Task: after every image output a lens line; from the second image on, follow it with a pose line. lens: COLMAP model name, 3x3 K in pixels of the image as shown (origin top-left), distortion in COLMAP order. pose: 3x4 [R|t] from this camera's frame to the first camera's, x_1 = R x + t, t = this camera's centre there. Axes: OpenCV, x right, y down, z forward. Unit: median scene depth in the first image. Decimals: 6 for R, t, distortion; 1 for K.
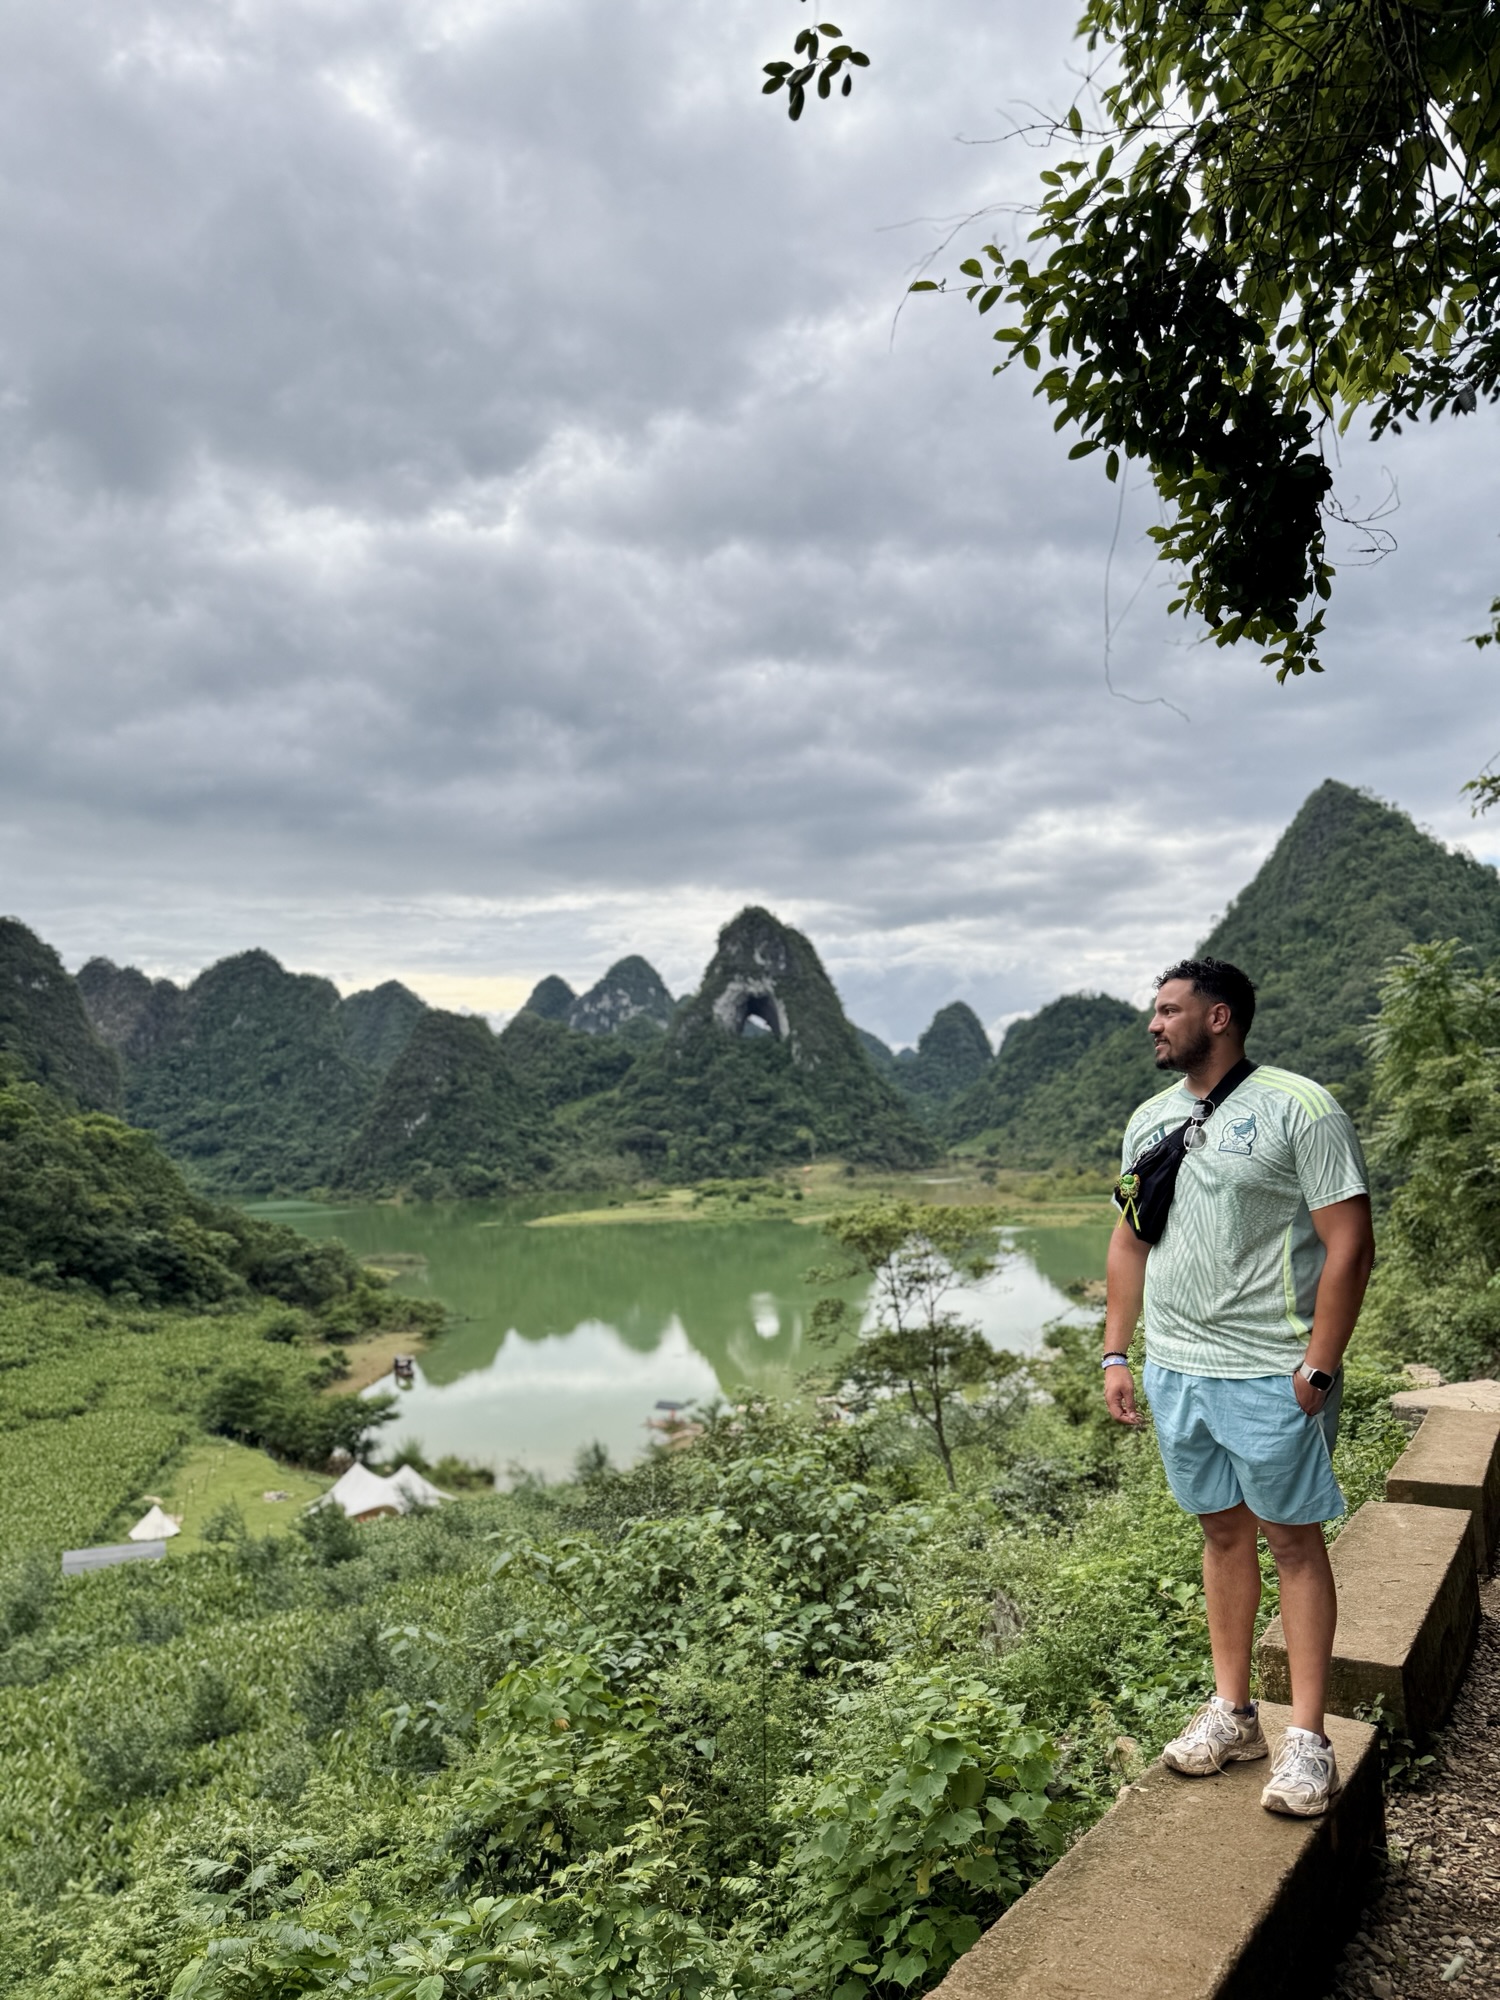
lens RADIAL K [[1562.1, 0, 750.0], [0, 1562.1, 1000.0], [0, 0, 1]] dist [0.133548, -0.000083]
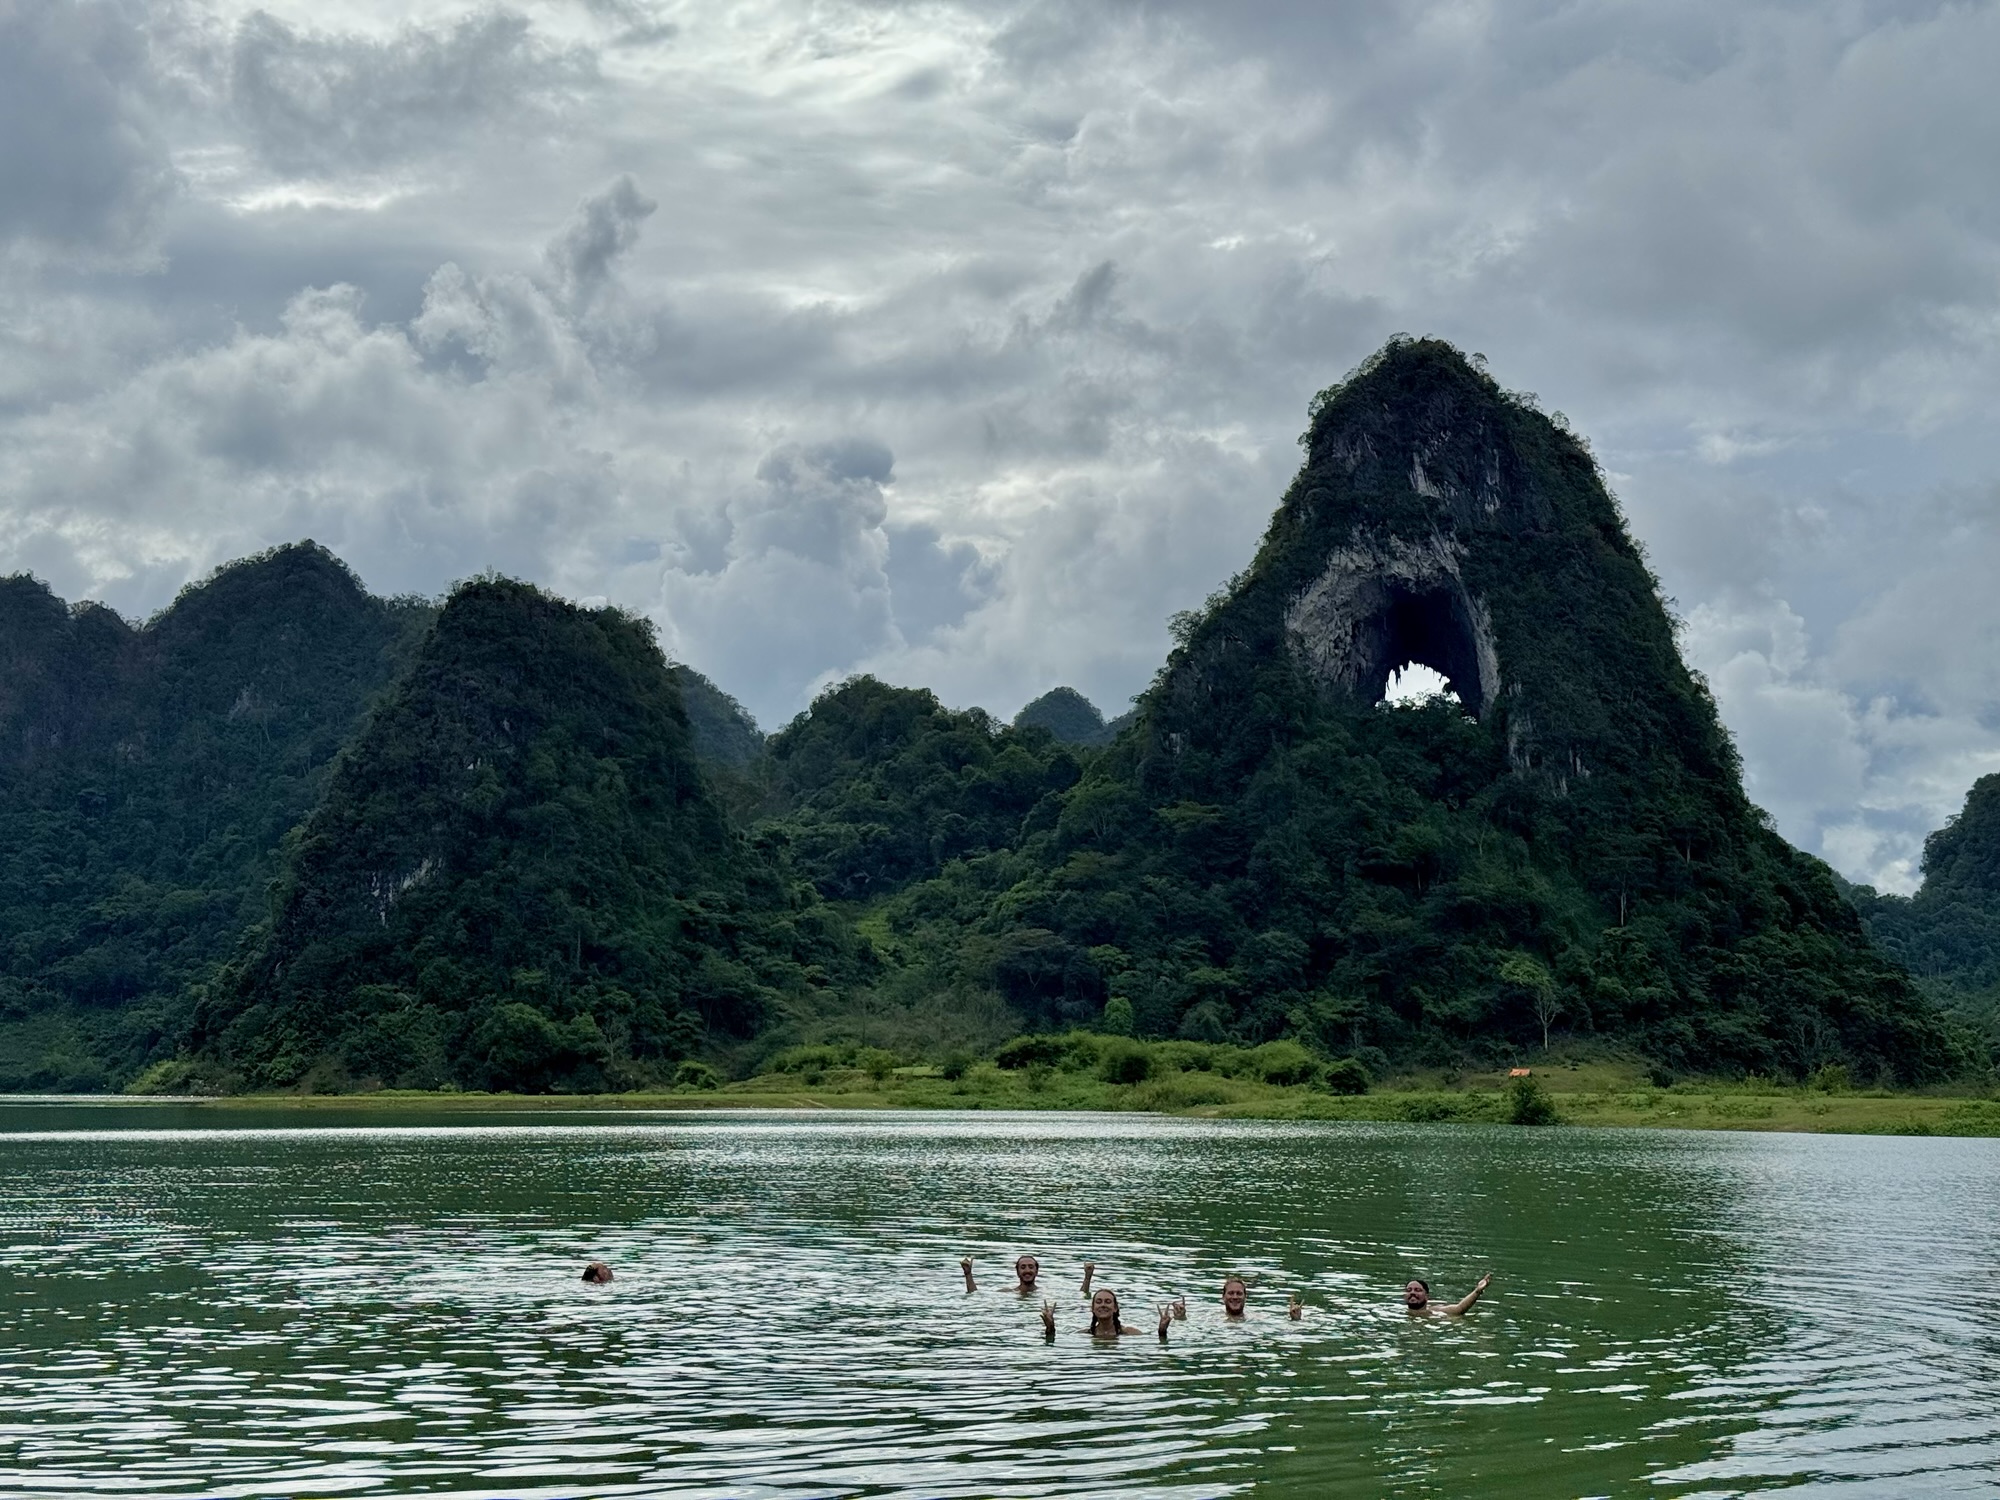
lens RADIAL K [[2777.0, 0, 1000.0], [0, 2777.0, 750.0], [0, 0, 1]] dist [0.121845, -0.077757]
pose [[0.975194, 0.023821, -0.220066, 0.061818], [-0.035131, 0.998247, -0.047625, 0.078957], [0.218546, 0.054175, 0.974322, 0.447753]]
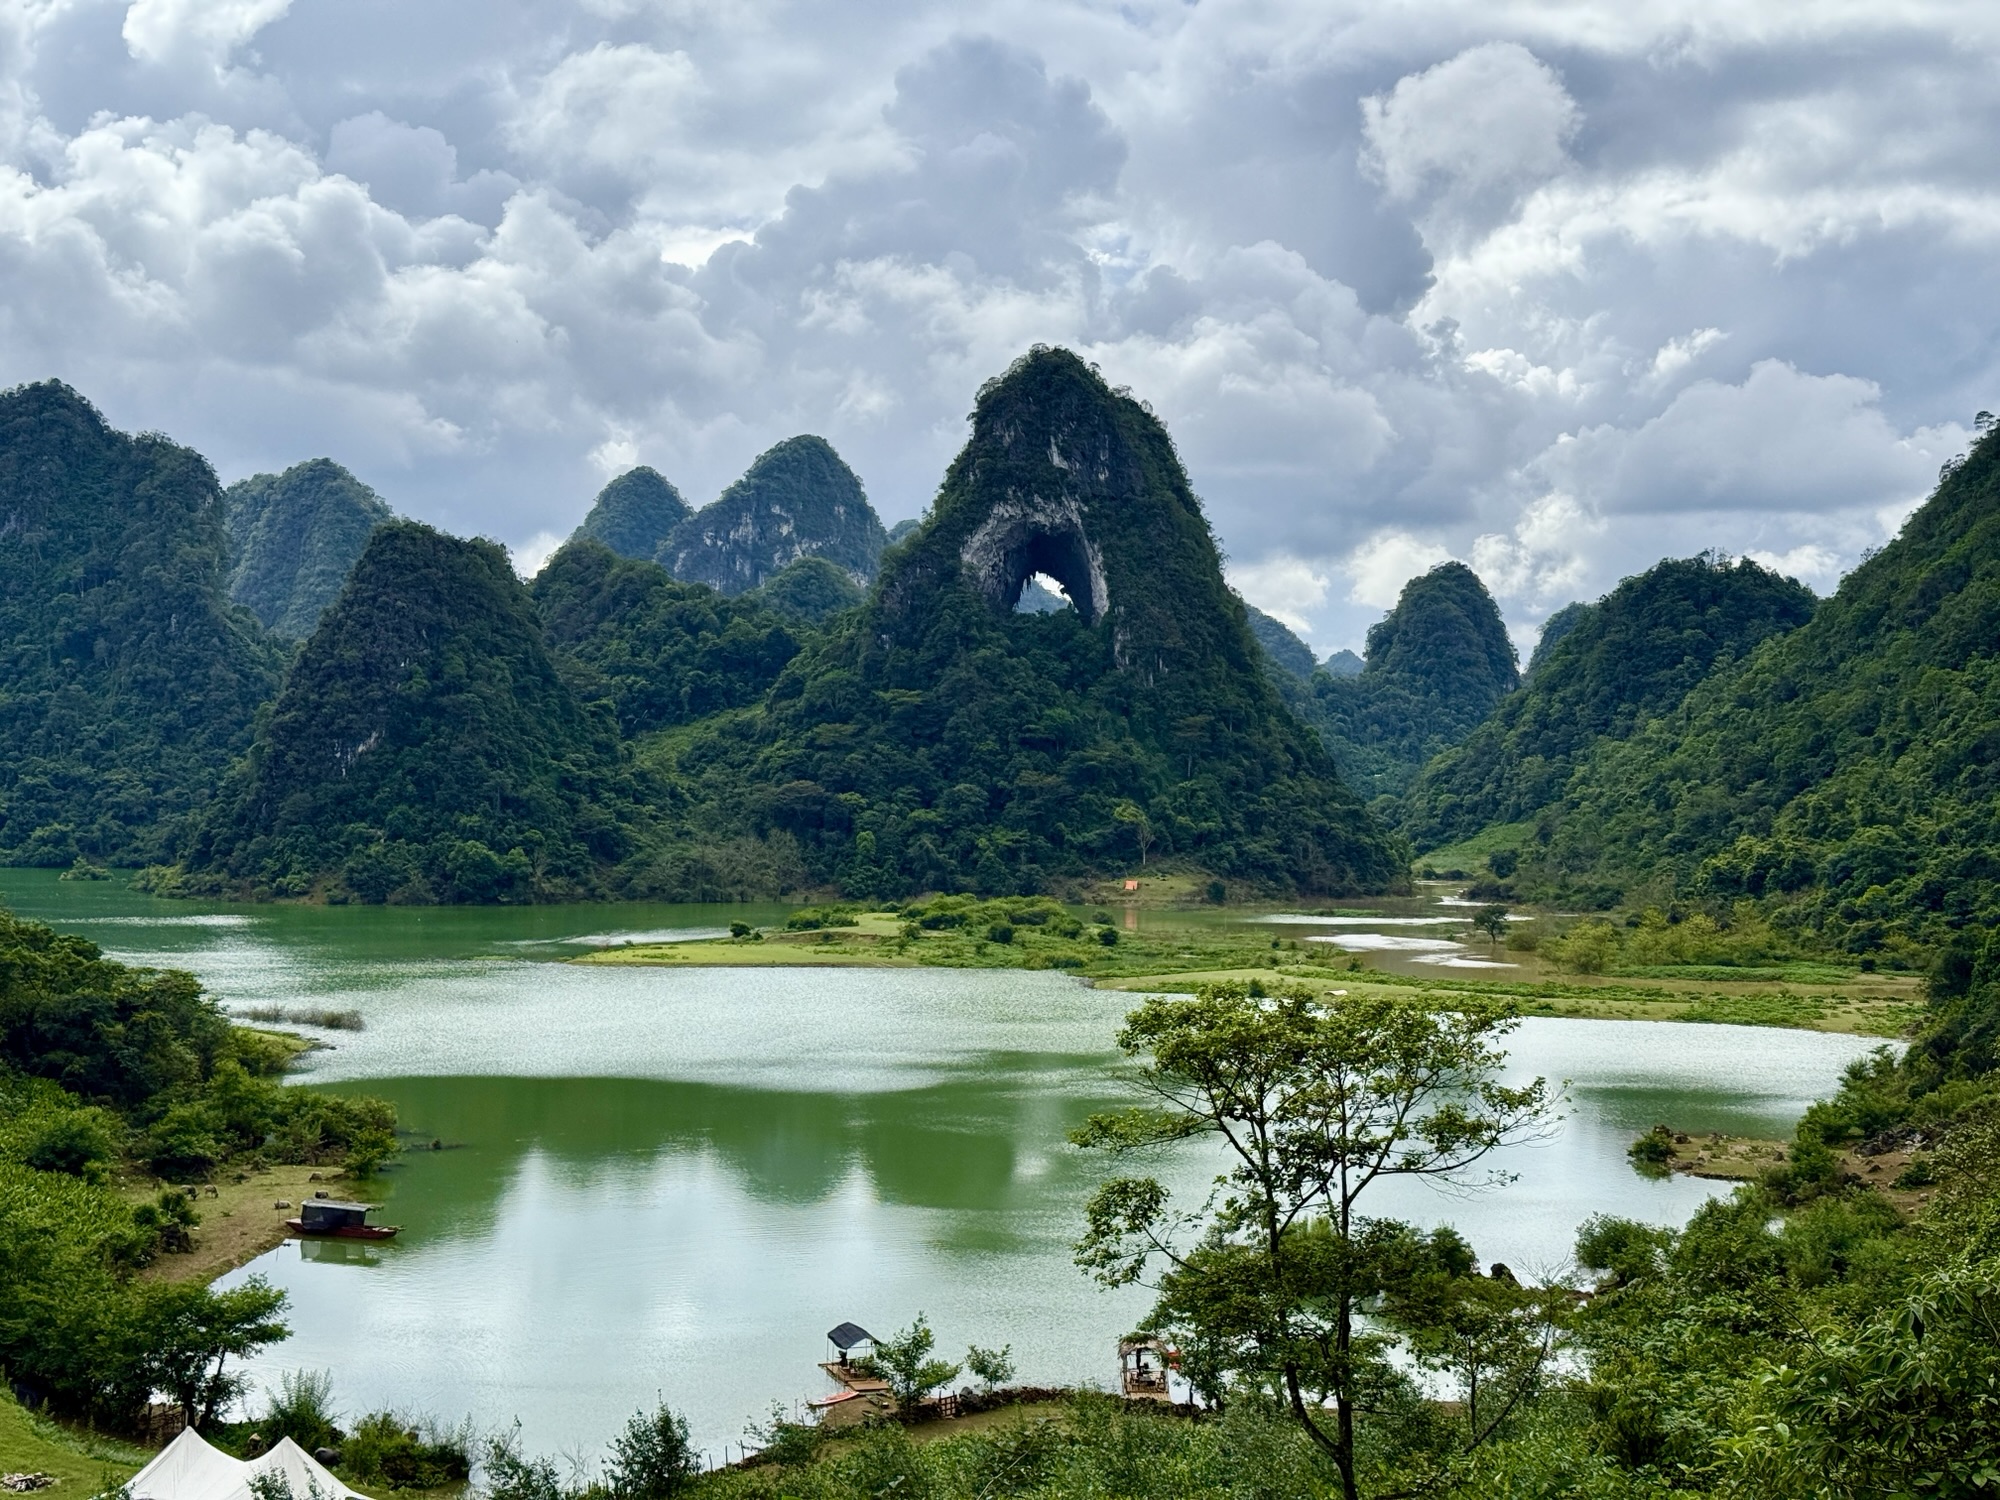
lens RADIAL K [[3110.8, 0, 996.6], [0, 3110.8, 751.7], [0, 0, 1]] dist [0.044404, 0.990876]
pose [[0.998584, 0.052172, -0.010366, 0.001760], [-0.051338, 0.996305, 0.068847, -0.000478], [0.013919, -0.068217, 0.997573, 0.008624]]
